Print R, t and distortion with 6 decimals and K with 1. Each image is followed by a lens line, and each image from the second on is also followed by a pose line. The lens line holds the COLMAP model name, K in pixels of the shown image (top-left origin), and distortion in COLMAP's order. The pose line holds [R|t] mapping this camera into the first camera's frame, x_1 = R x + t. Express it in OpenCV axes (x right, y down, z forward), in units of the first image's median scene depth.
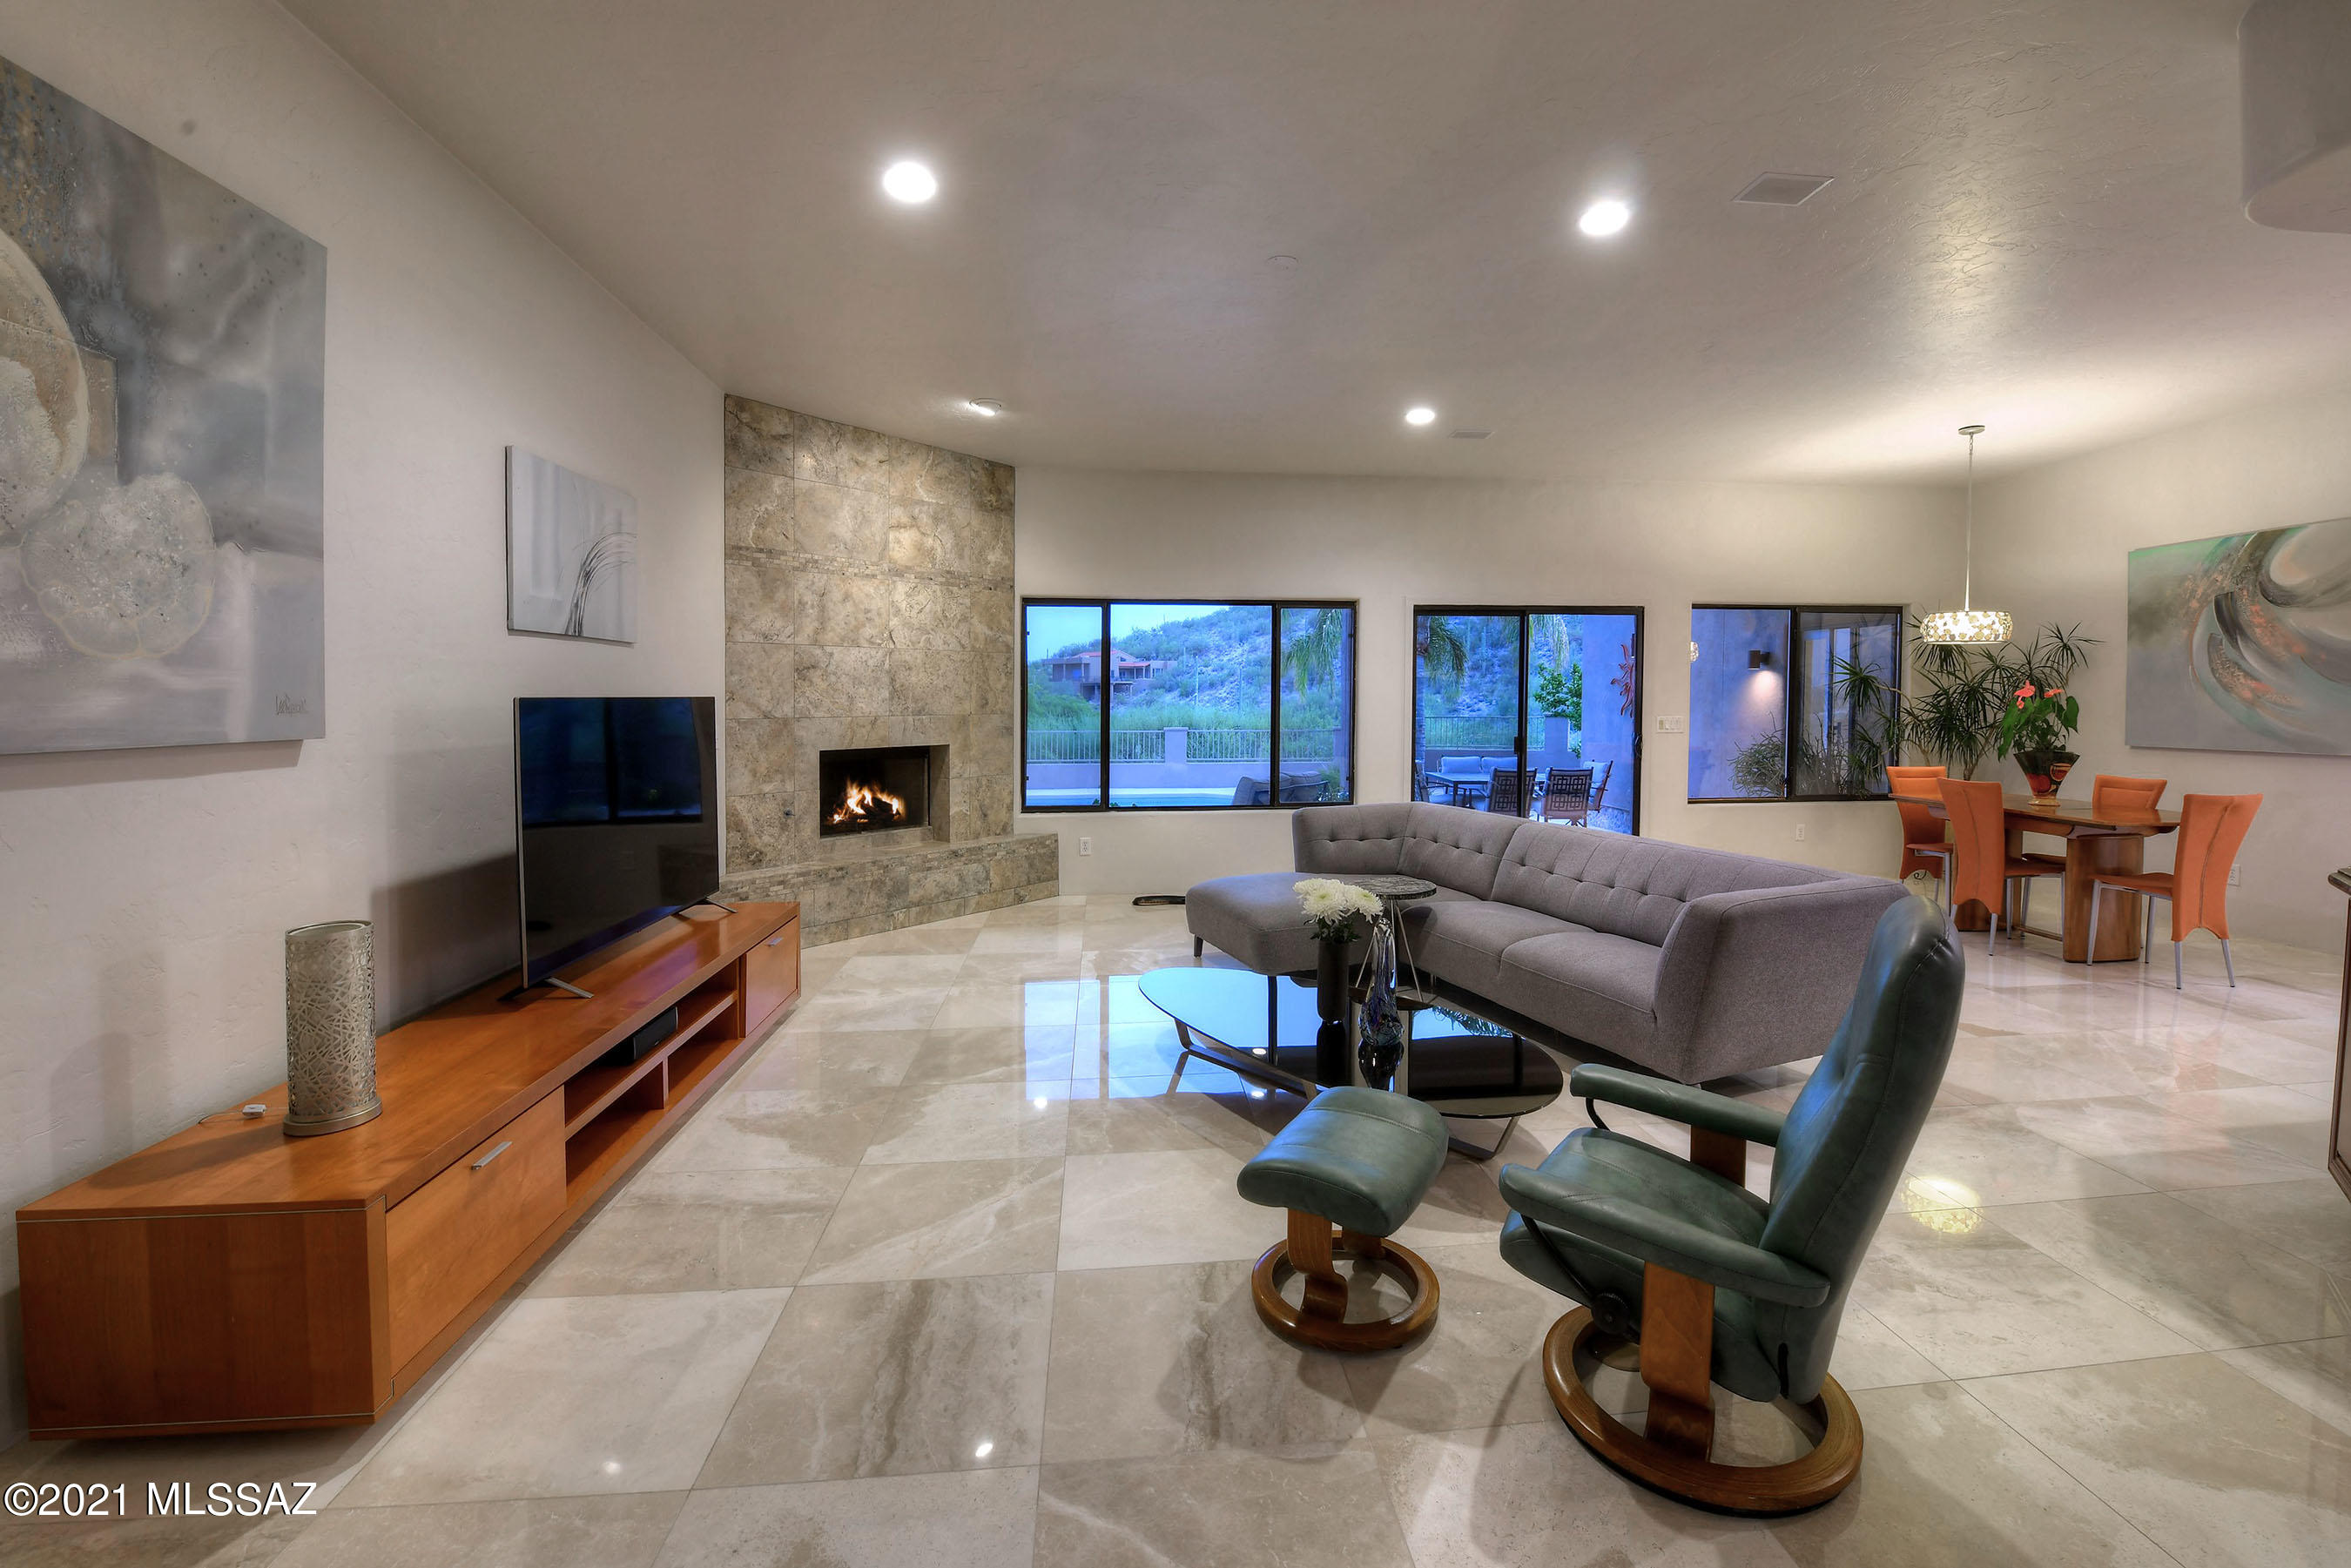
lens RADIAL K [[1111.8, 0, 1127.7], [0, 1111.8, 687.2], [0, 0, 1]] dist [-0.032651, -0.000057]
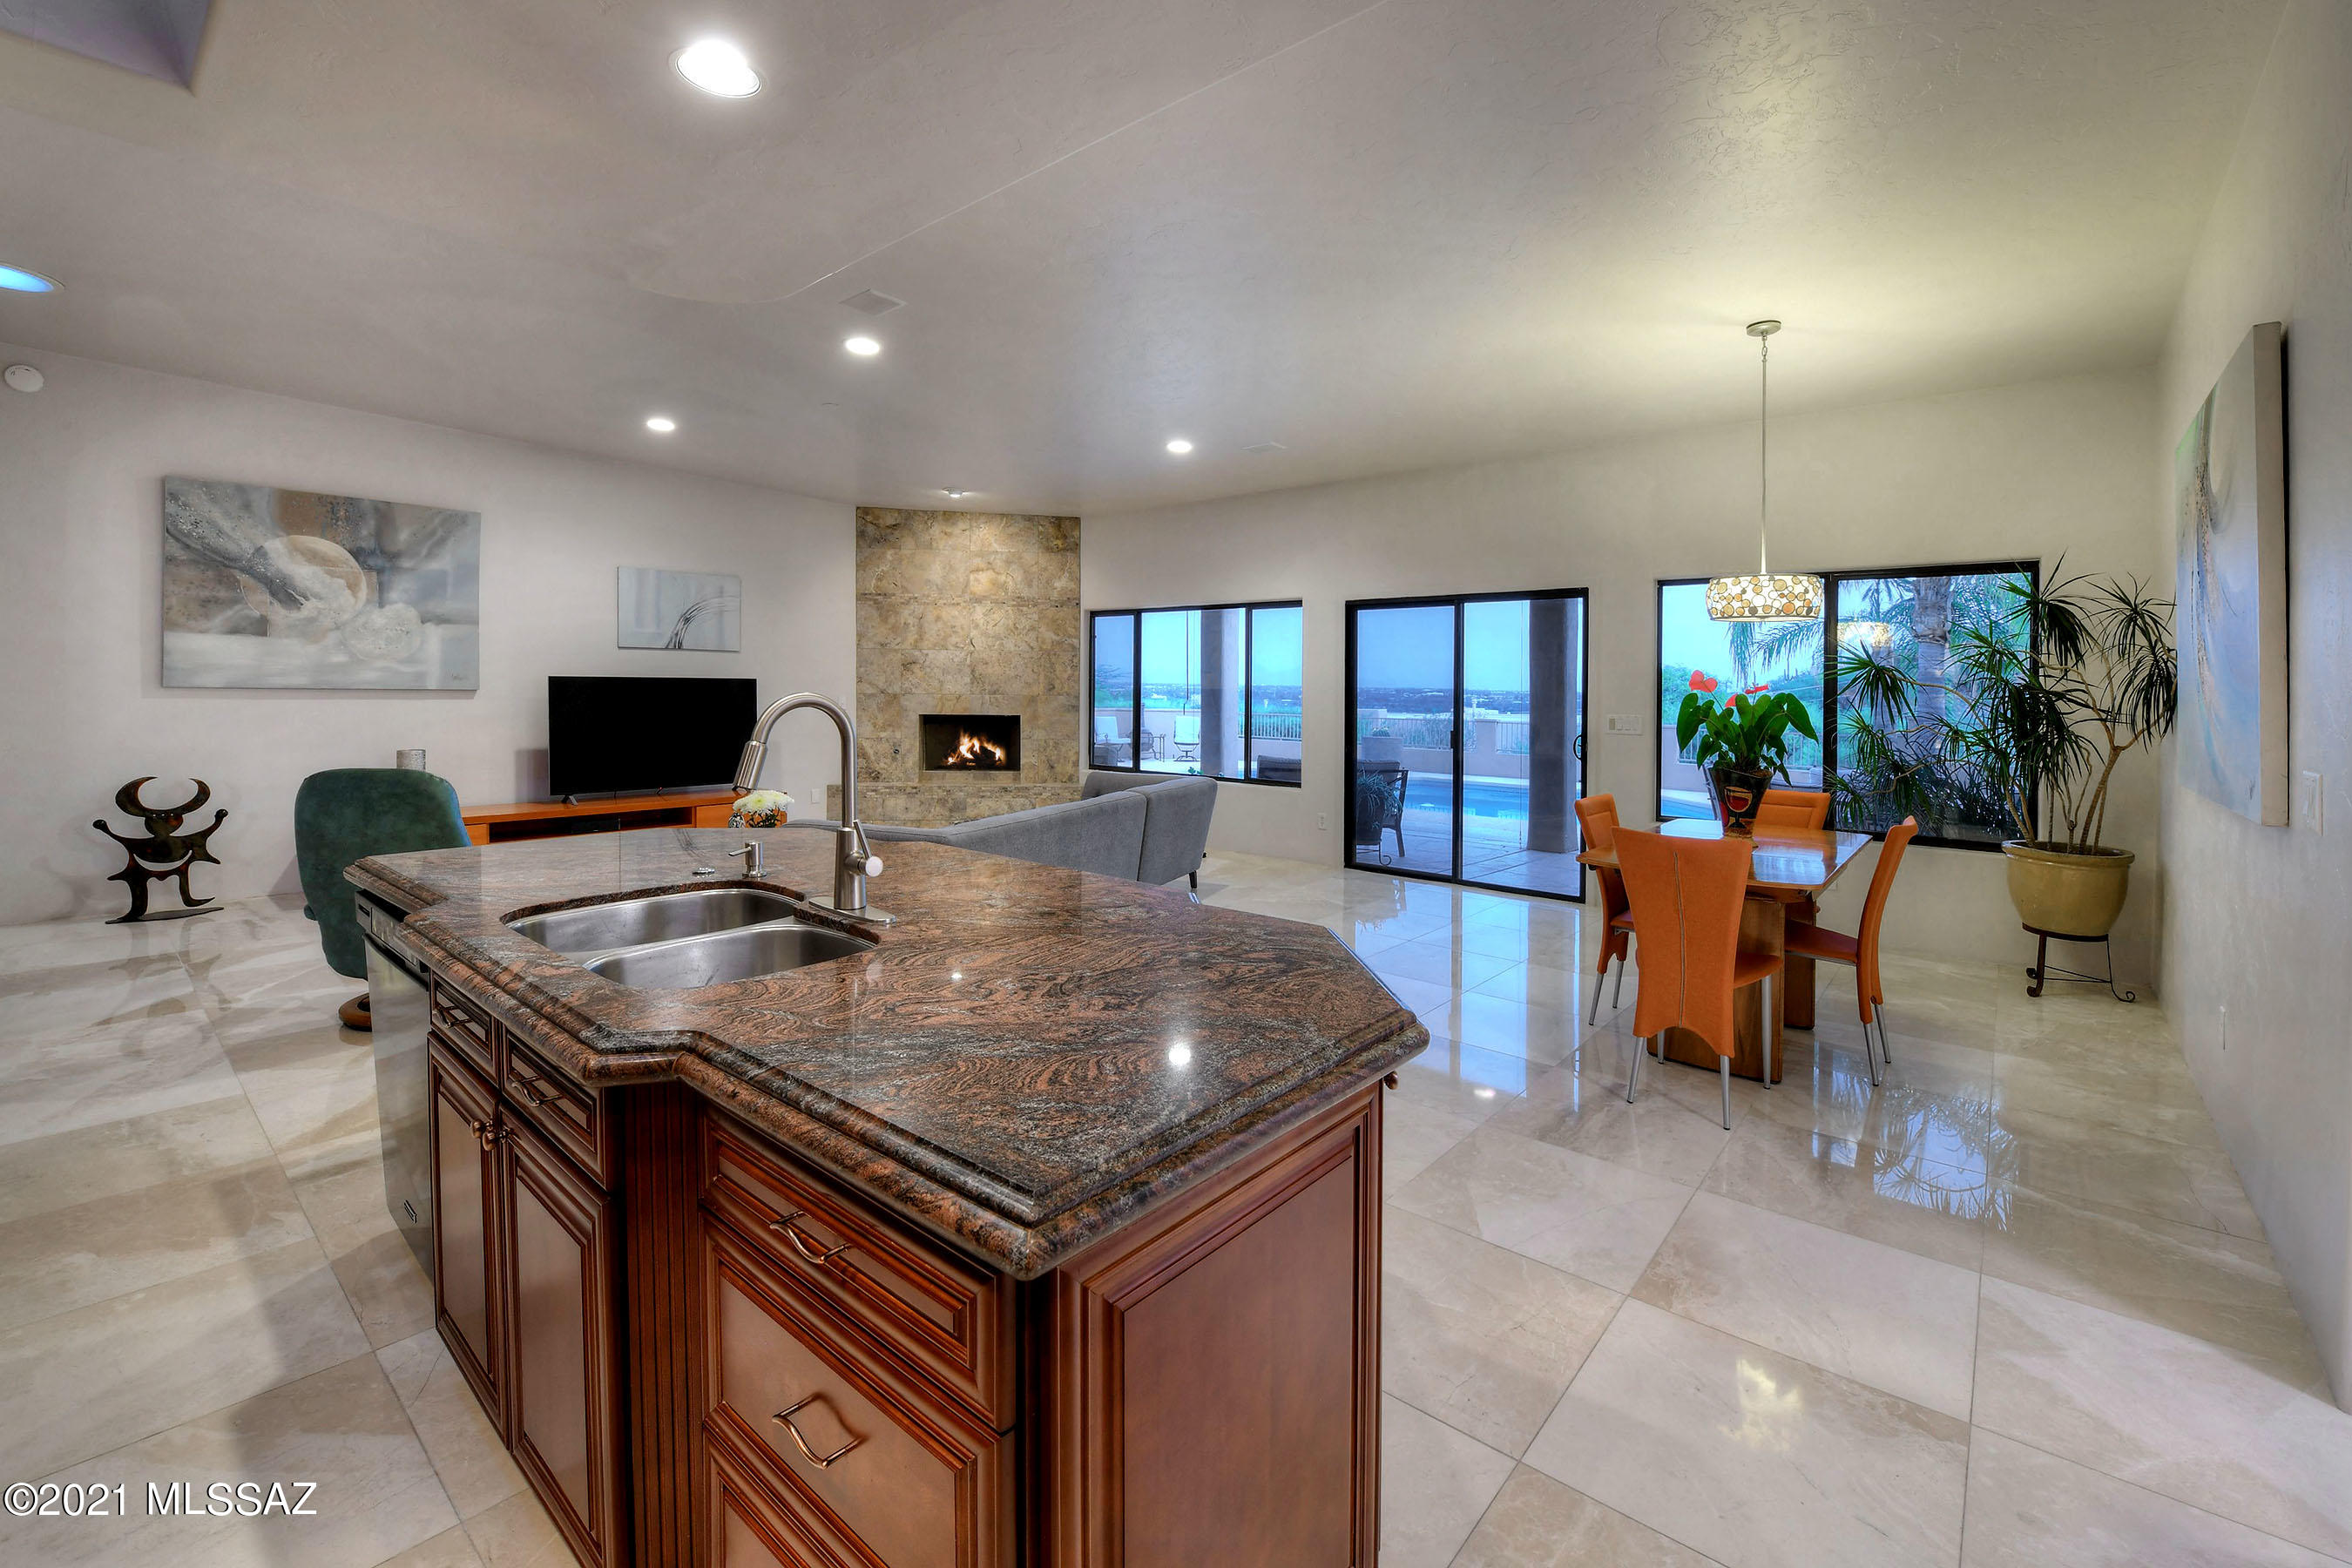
lens RADIAL K [[1025.6, 0, 1129.6], [0, 1025.6, 675.1], [0, 0, 1]] dist [-0.020095, -0.000023]
pose [[0.667351, 0.000142, -0.744743, 1.053614], [-0.006777, 0.999960, -0.005882, 0.006651], [0.744712, 0.008973, 0.667325, 0.230051]]
